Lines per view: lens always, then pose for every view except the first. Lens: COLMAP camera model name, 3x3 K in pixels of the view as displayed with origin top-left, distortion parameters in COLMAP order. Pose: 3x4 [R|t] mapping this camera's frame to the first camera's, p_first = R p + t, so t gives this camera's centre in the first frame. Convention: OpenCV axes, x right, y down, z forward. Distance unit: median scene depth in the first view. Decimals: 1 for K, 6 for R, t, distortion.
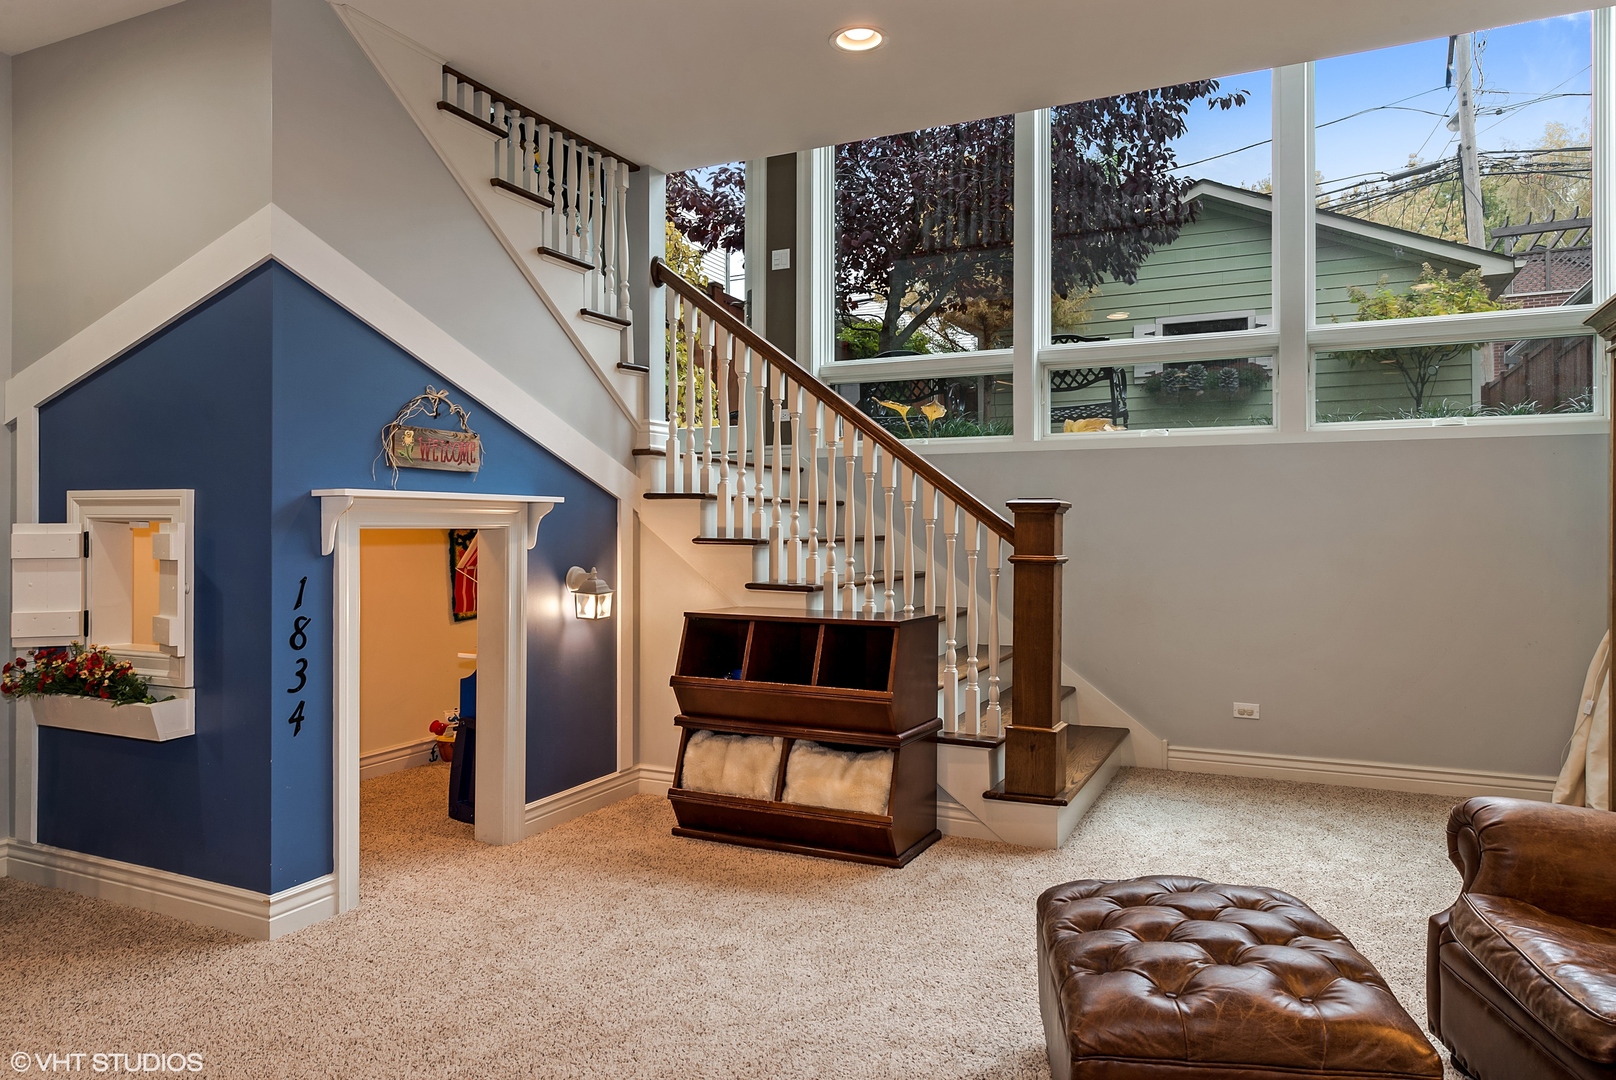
lens RADIAL K [[1053.3, 0, 805.1], [0, 1053.3, 528.5], [0, 0, 1]] dist [0.009168, 0.000065]
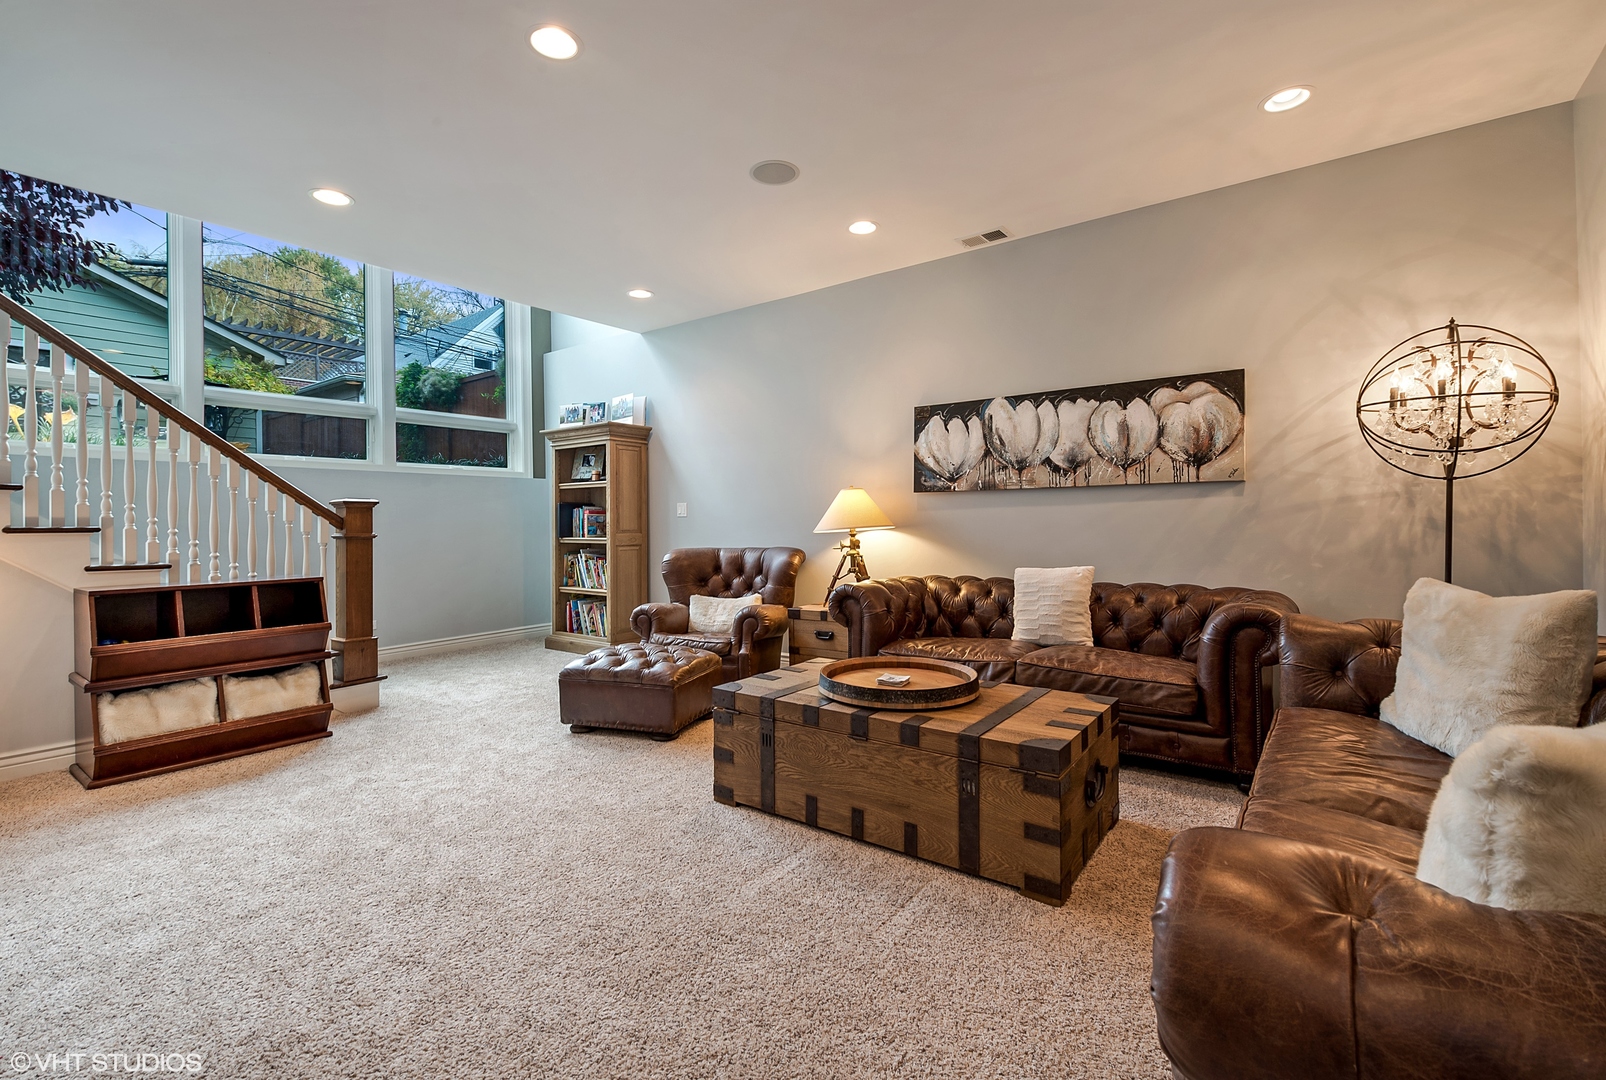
lens RADIAL K [[684.6, 0, 797.3], [0, 684.6, 525.5], [0, 0, 1]] dist [-0.004034, -0.000119]
pose [[0.206367, -0.009914, 0.978425, -0.708306], [0.014597, 0.999869, 0.007052, 0.015798], [-0.978366, 0.012826, 0.206484, 0.115376]]
